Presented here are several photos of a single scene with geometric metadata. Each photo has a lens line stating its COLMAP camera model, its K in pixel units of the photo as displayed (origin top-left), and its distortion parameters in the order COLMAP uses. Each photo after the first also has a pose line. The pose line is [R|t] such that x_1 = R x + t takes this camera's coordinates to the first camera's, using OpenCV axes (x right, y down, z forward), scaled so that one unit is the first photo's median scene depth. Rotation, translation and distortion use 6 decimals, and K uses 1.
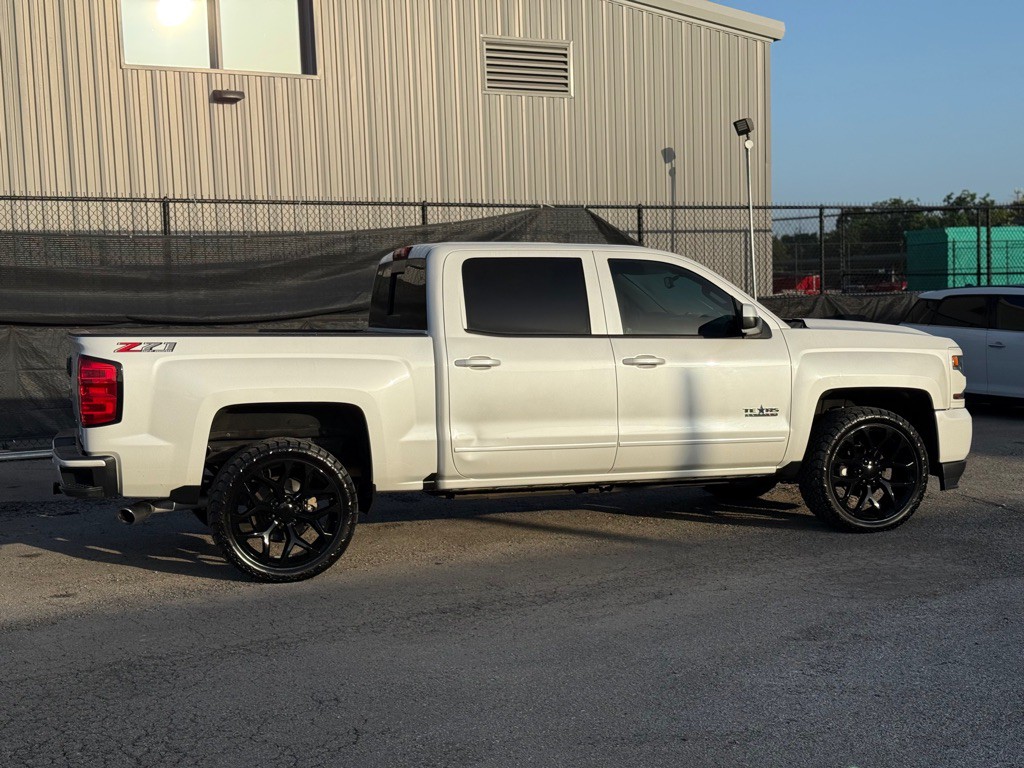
lens RADIAL K [[1422.6, 0, 515.6], [0, 1422.6, 386.1], [0, 0, 1]] dist [0.184755, -0.370395]
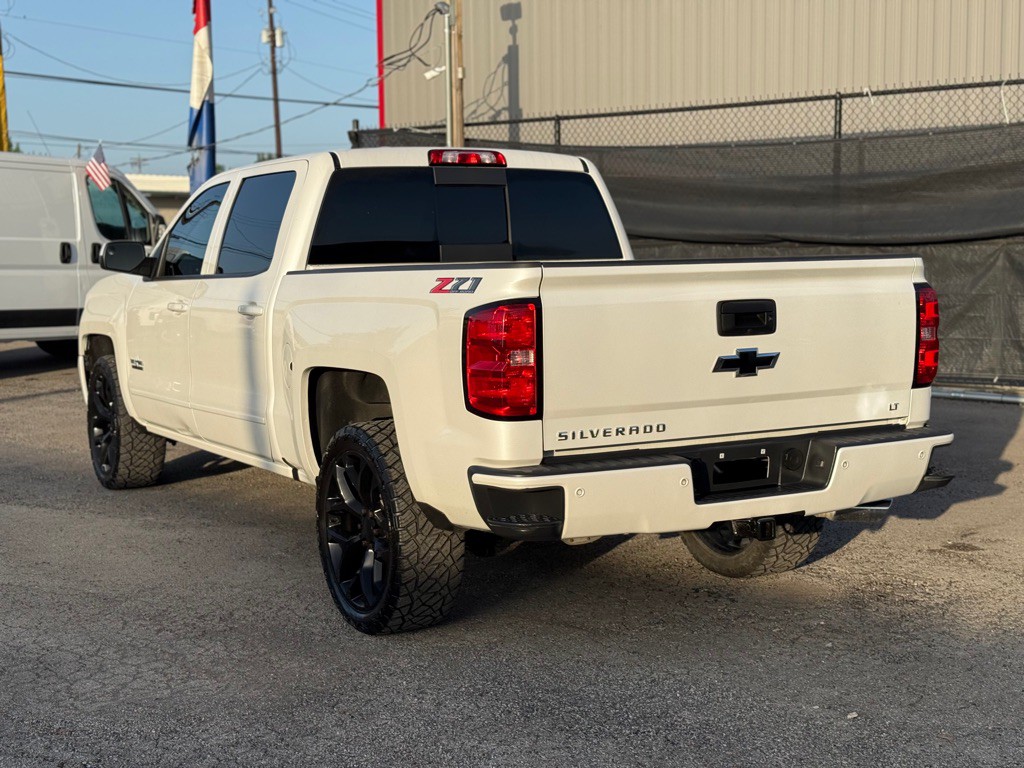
lens RADIAL K [[1422.6, 0, 515.6], [0, 1422.6, 386.1], [0, 0, 1]] dist [0.184755, -0.370395]
pose [[0.385284, 0.120861, -0.914849, 0.451629], [-0.055992, 0.992621, 0.107555, -0.038692], [0.921098, 0.009785, 0.389209, 0.471198]]
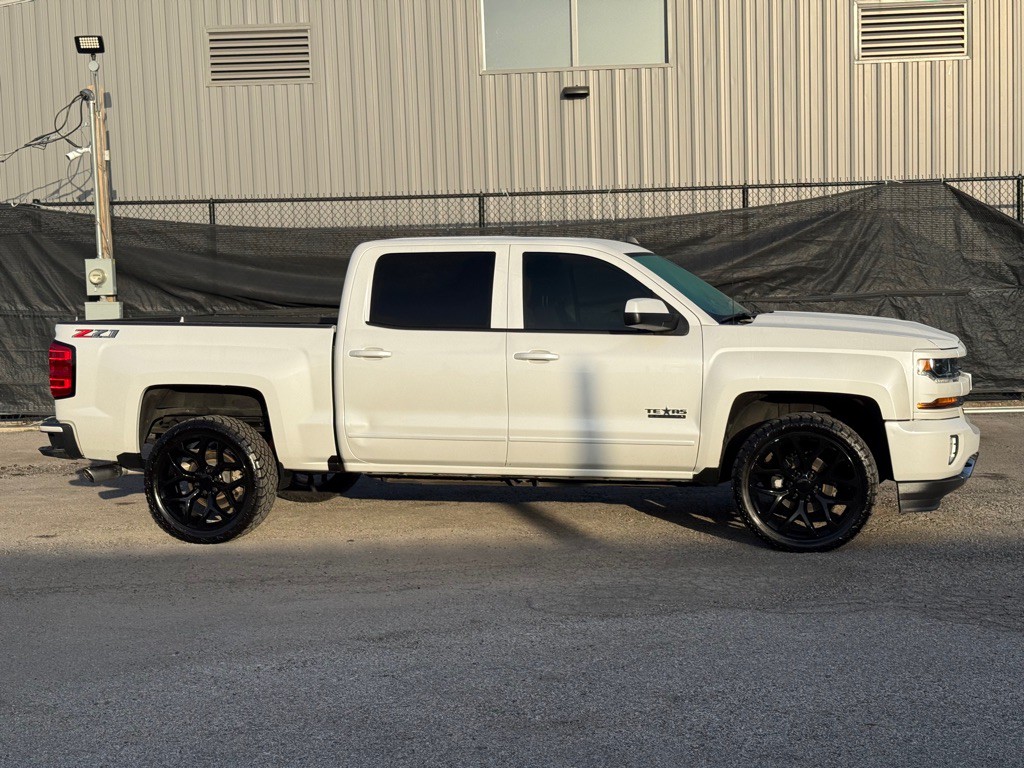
lens RADIAL K [[1422.6, 0, 515.6], [0, 1422.6, 386.1], [0, 0, 1]] dist [0.184755, -0.370395]
pose [[0.858603, 0.036872, -0.511314, 0.319131], [-0.028165, 0.999296, 0.024766, -0.011381], [0.511867, -0.006863, 0.859037, 0.078885]]
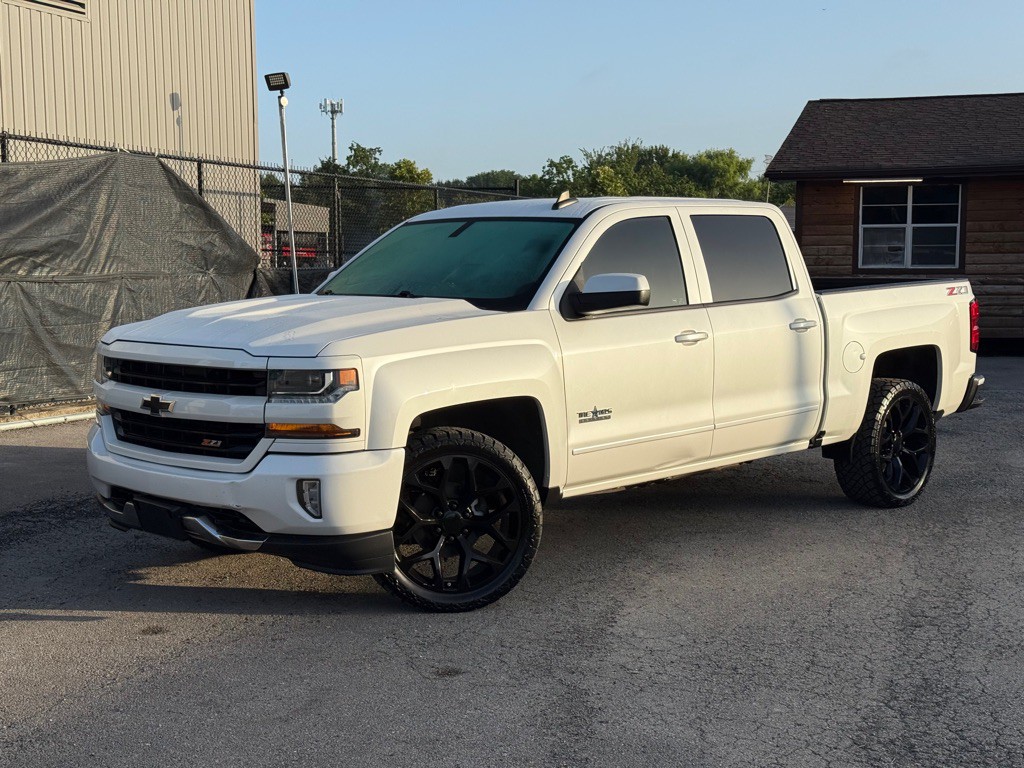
lens RADIAL K [[1422.6, 0, 515.6], [0, 1422.6, 386.1], [0, 0, 1]] dist [0.184755, -0.370395]
pose [[0.782110, -0.027829, 0.622519, -0.352705], [0.019180, 0.999604, 0.020588, -0.002814], [-0.622846, -0.004162, 0.782334, 0.219989]]
